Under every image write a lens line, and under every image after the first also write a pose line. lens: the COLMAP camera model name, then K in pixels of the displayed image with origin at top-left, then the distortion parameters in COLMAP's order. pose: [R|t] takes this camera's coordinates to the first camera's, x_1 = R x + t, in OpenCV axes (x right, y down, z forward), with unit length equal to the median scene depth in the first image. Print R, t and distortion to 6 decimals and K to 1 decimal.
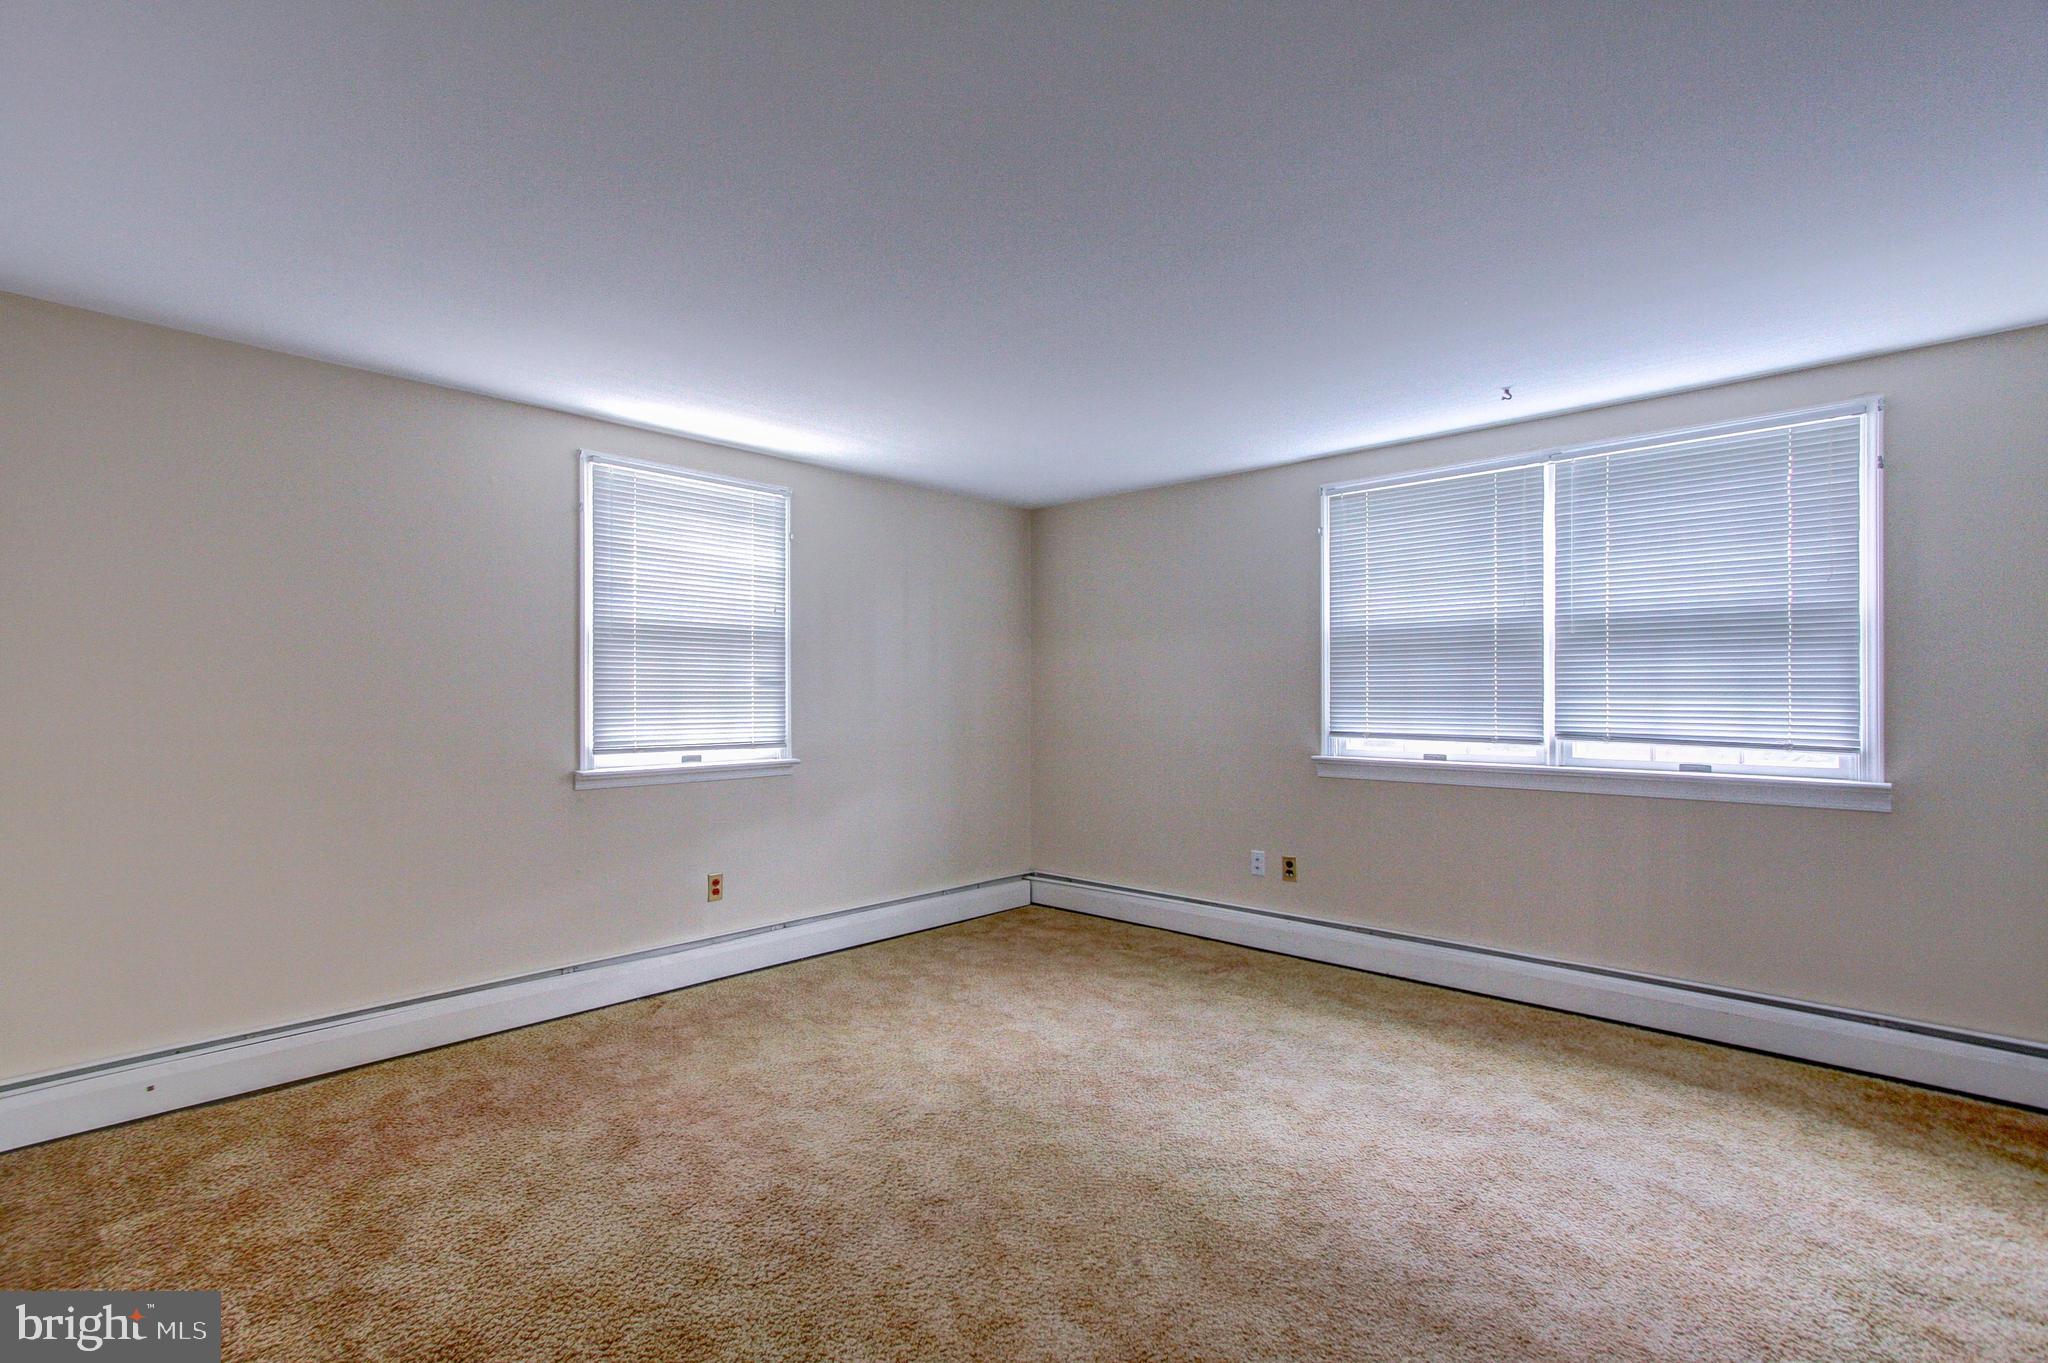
lens RADIAL K [[938.3, 0, 1001.5], [0, 938.3, 686.5], [0, 0, 1]] dist [0.004270, 0.002055]
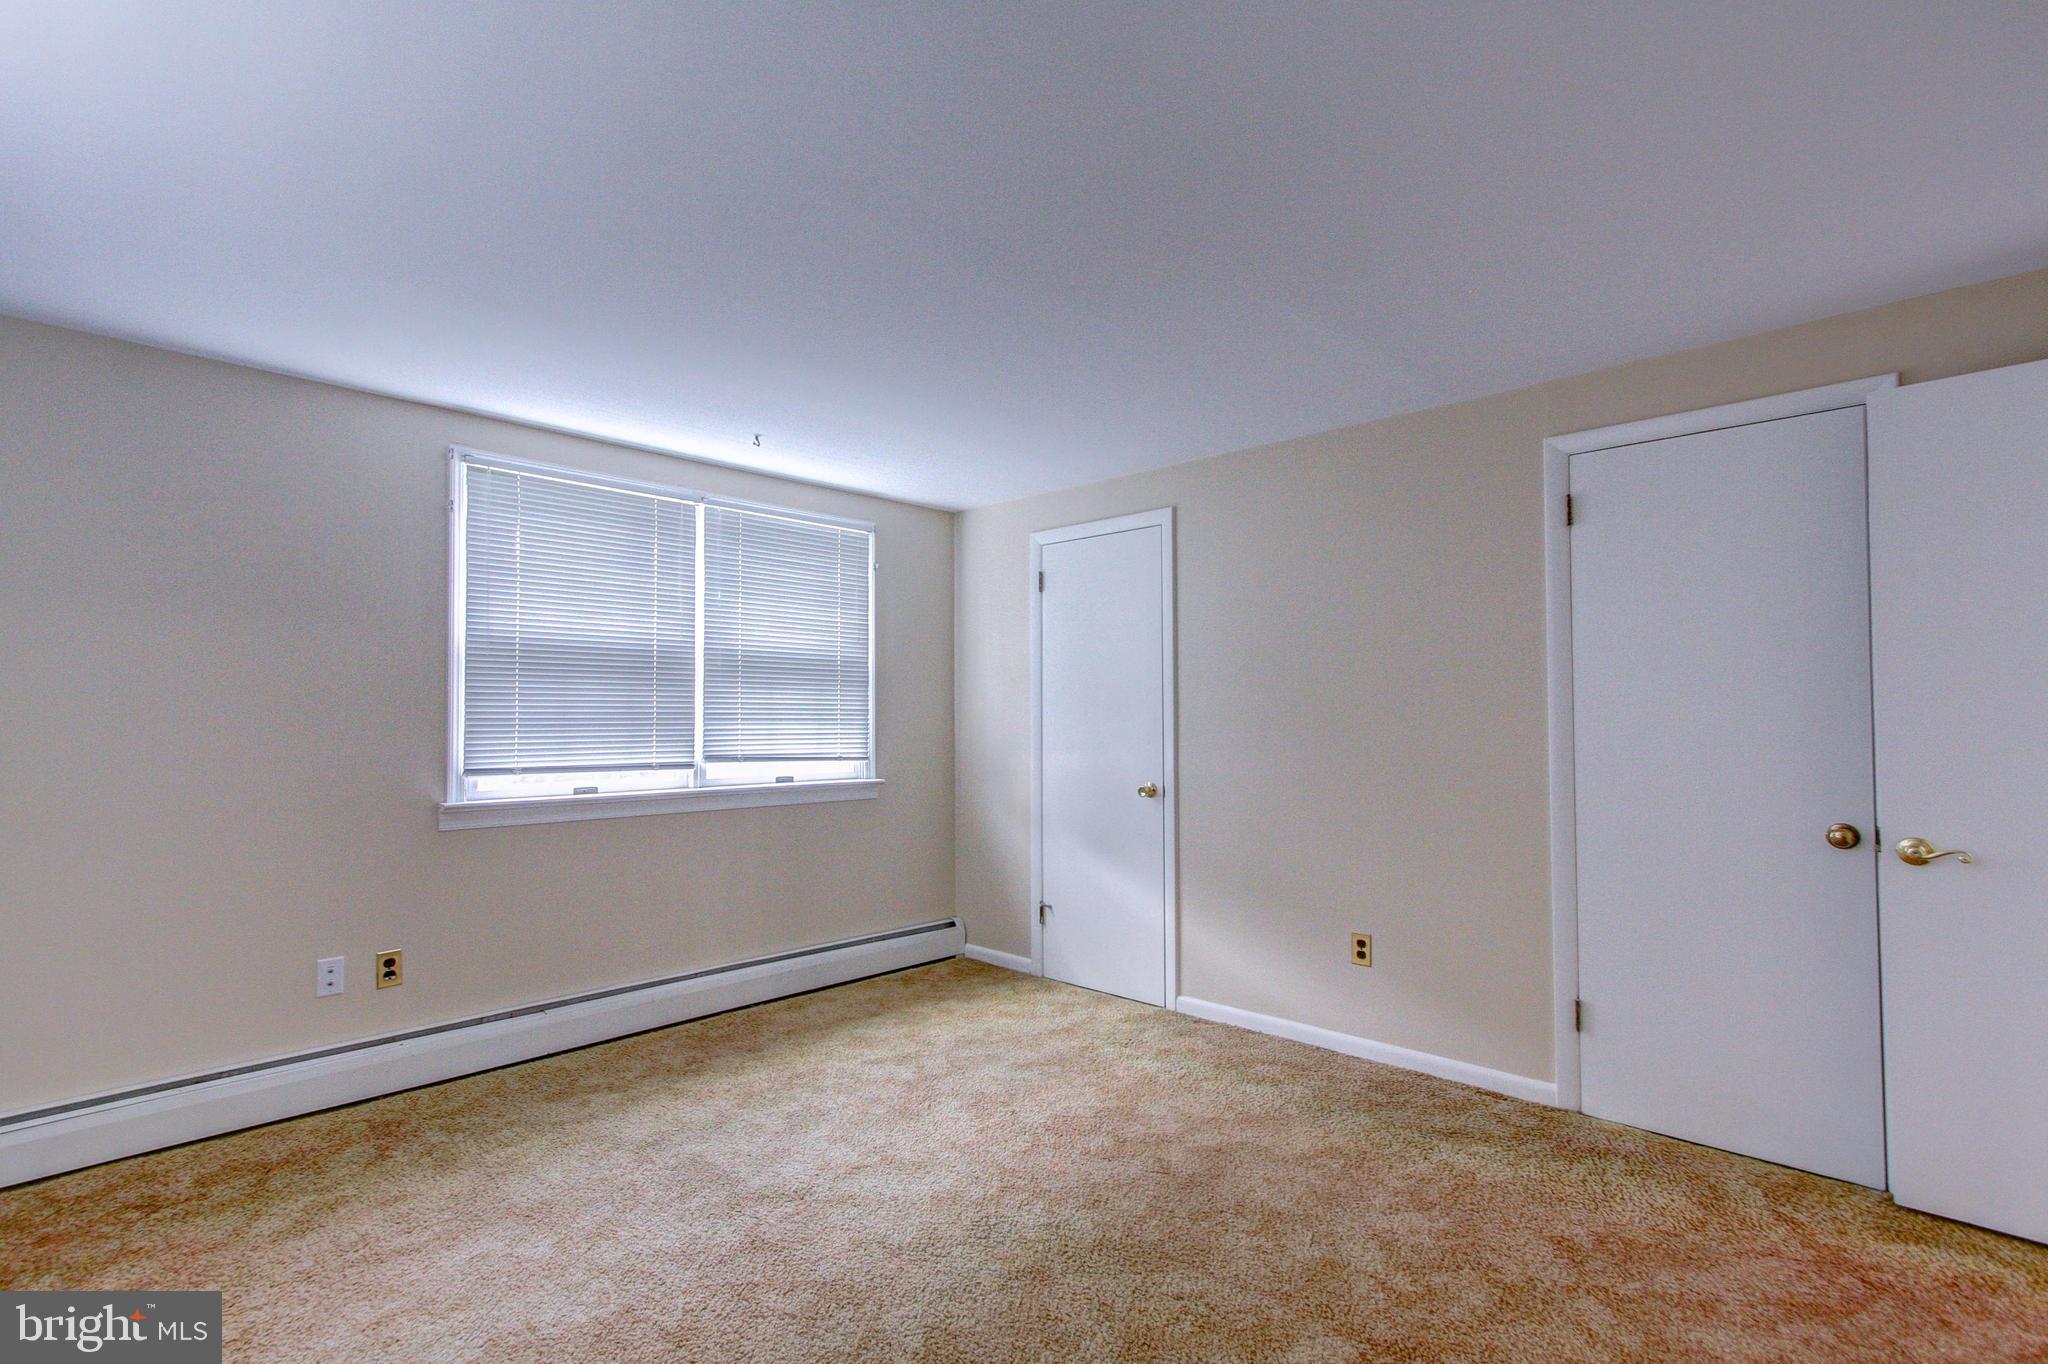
lens RADIAL K [[938.3, 0, 1002.1], [0, 938.3, 688.3], [0, 0, 1]] dist [0.004270, 0.002055]
pose [[0.029071, 0.032902, 0.999036, -0.473801], [-0.007720, 0.999436, -0.032690, 0.003842], [-0.999548, -0.006762, 0.029309, 0.631635]]
